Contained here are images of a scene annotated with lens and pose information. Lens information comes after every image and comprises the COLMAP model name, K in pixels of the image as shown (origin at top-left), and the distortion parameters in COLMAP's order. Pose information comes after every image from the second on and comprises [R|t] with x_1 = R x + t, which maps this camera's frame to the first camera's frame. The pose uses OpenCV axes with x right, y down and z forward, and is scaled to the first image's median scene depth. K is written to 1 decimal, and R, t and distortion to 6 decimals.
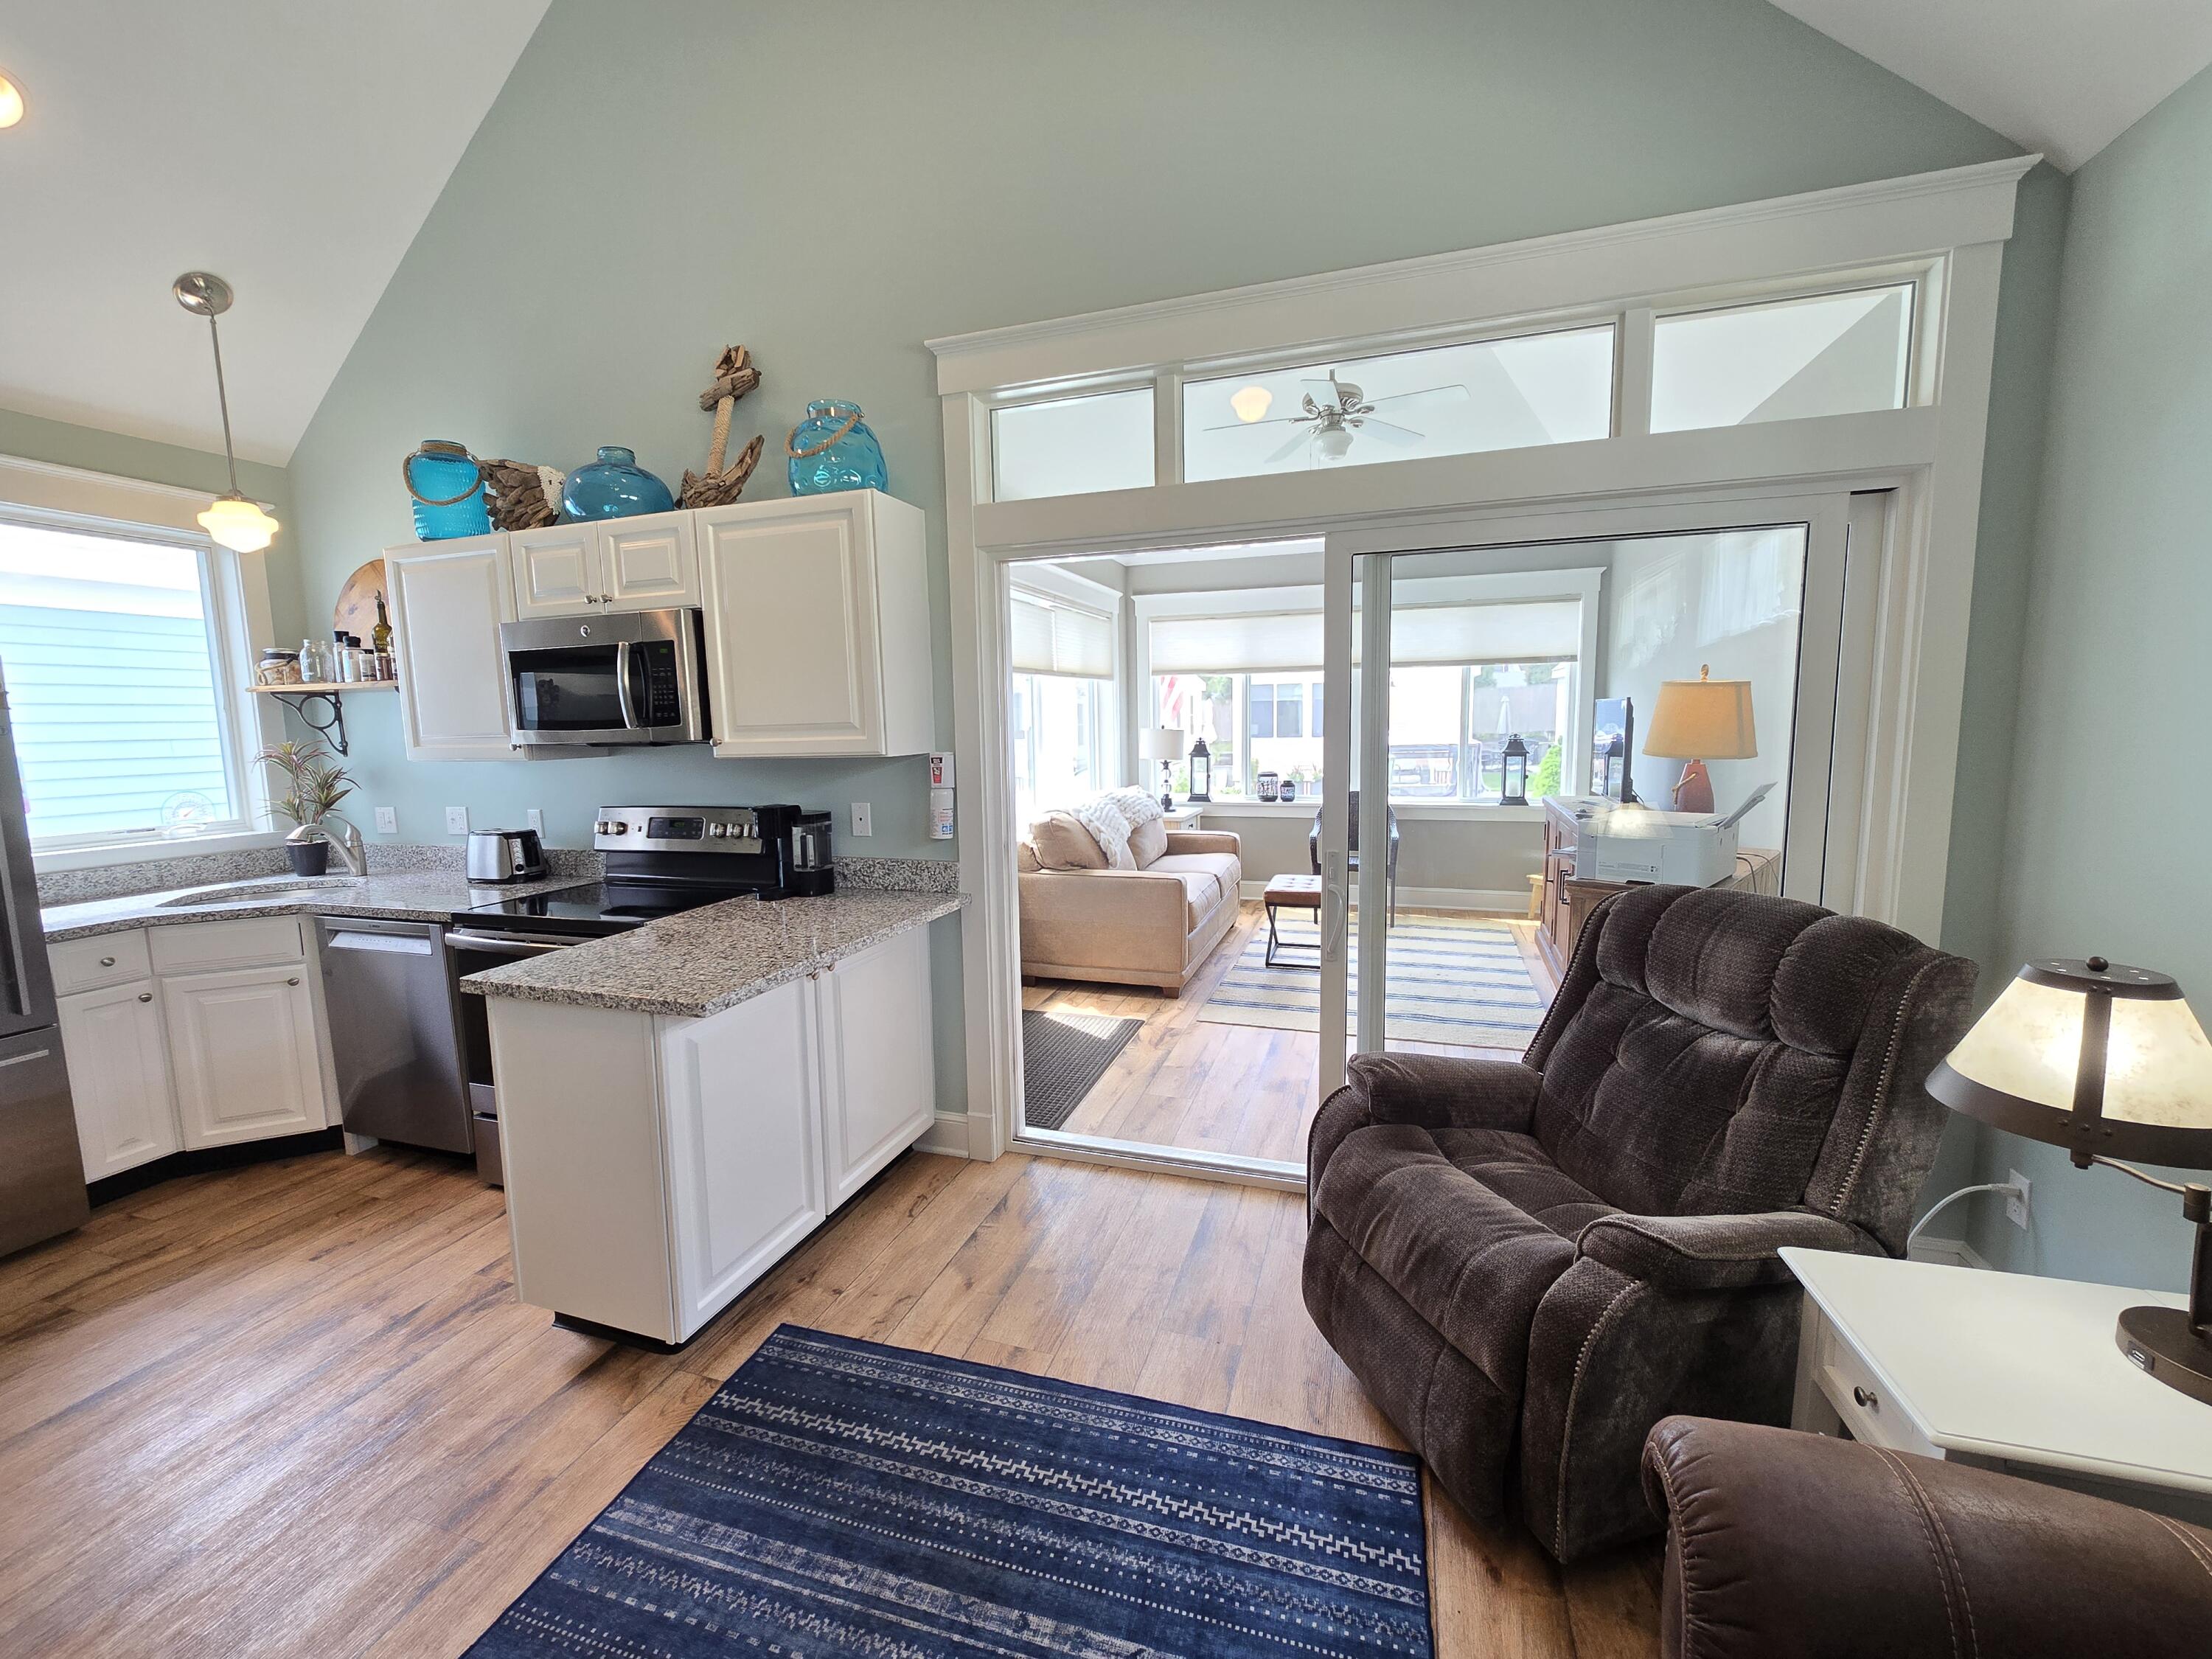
lens RADIAL K [[902.6, 0, 1099.6], [0, 902.6, 824.5], [0, 0, 1]] dist [-0.000403, -0.000588]
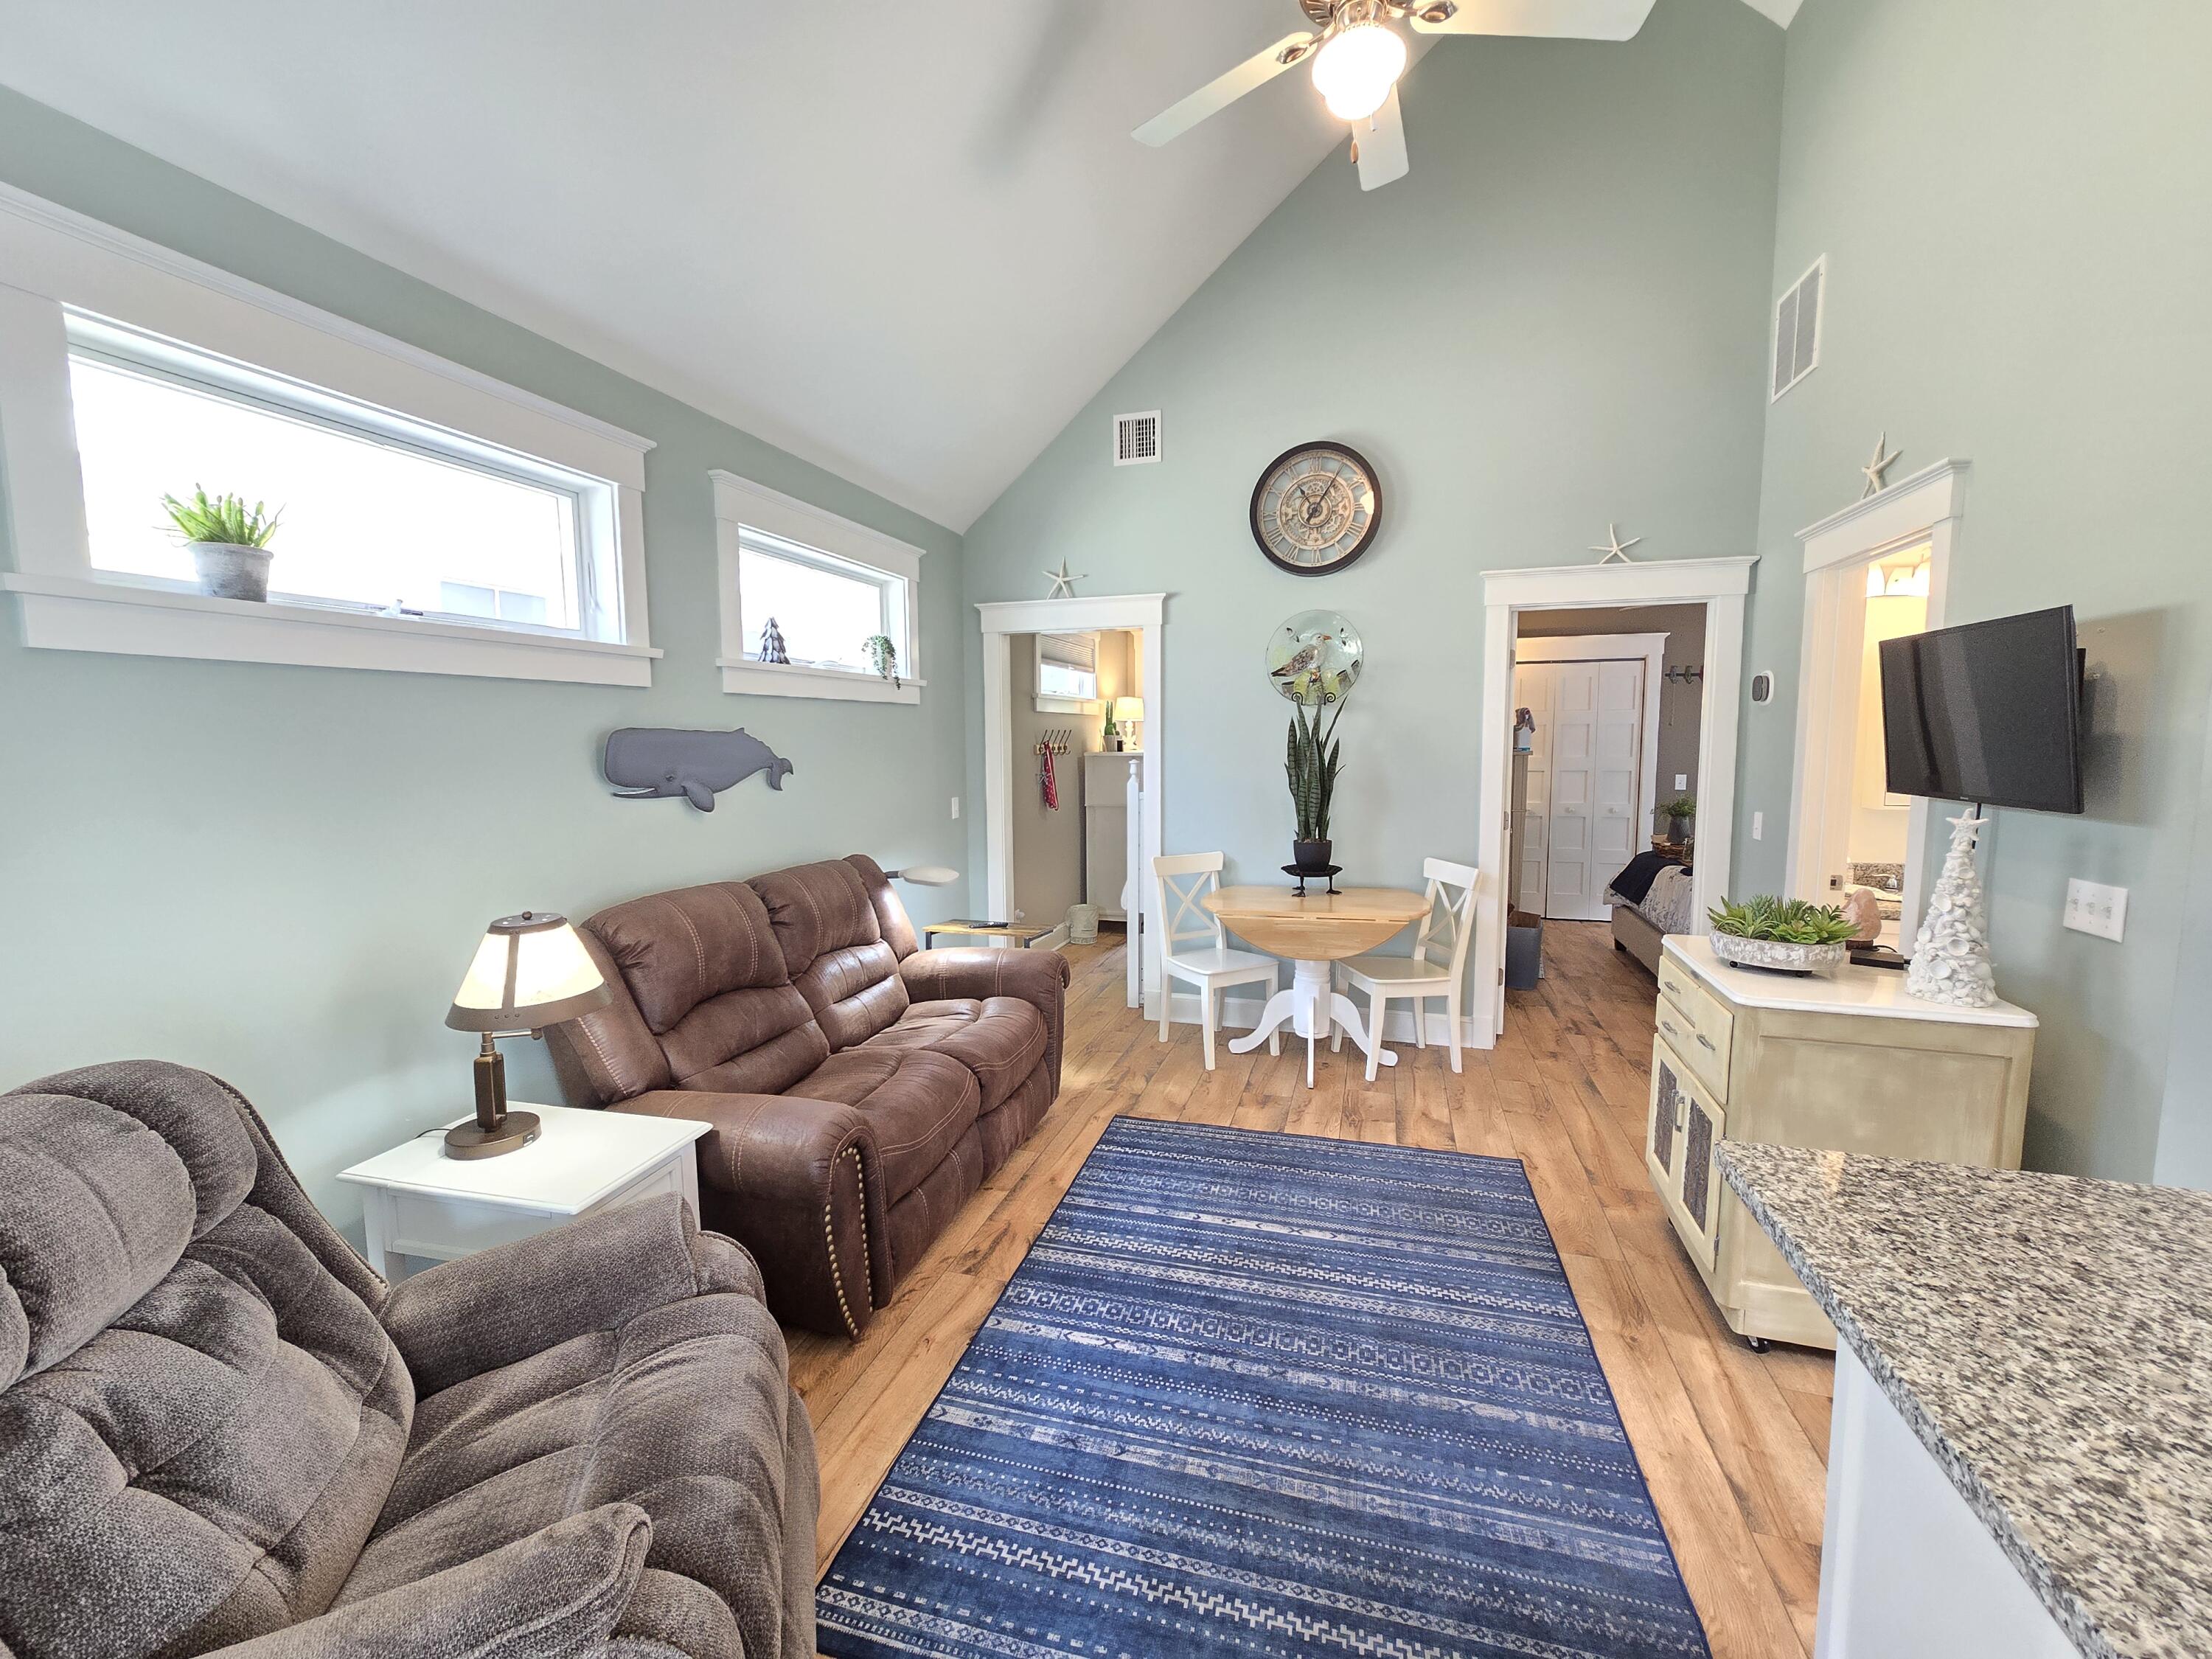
lens RADIAL K [[905.7, 0, 1106.0], [0, 905.7, 829.5], [0, 0, 1]] dist [-0.002134, 0.000056]
pose [[-0.999357, 0.030324, -0.019129, 0.028089], [0.025459, 0.975858, 0.216917, -0.124527], [0.025245, 0.216291, -0.976003, 0.978310]]
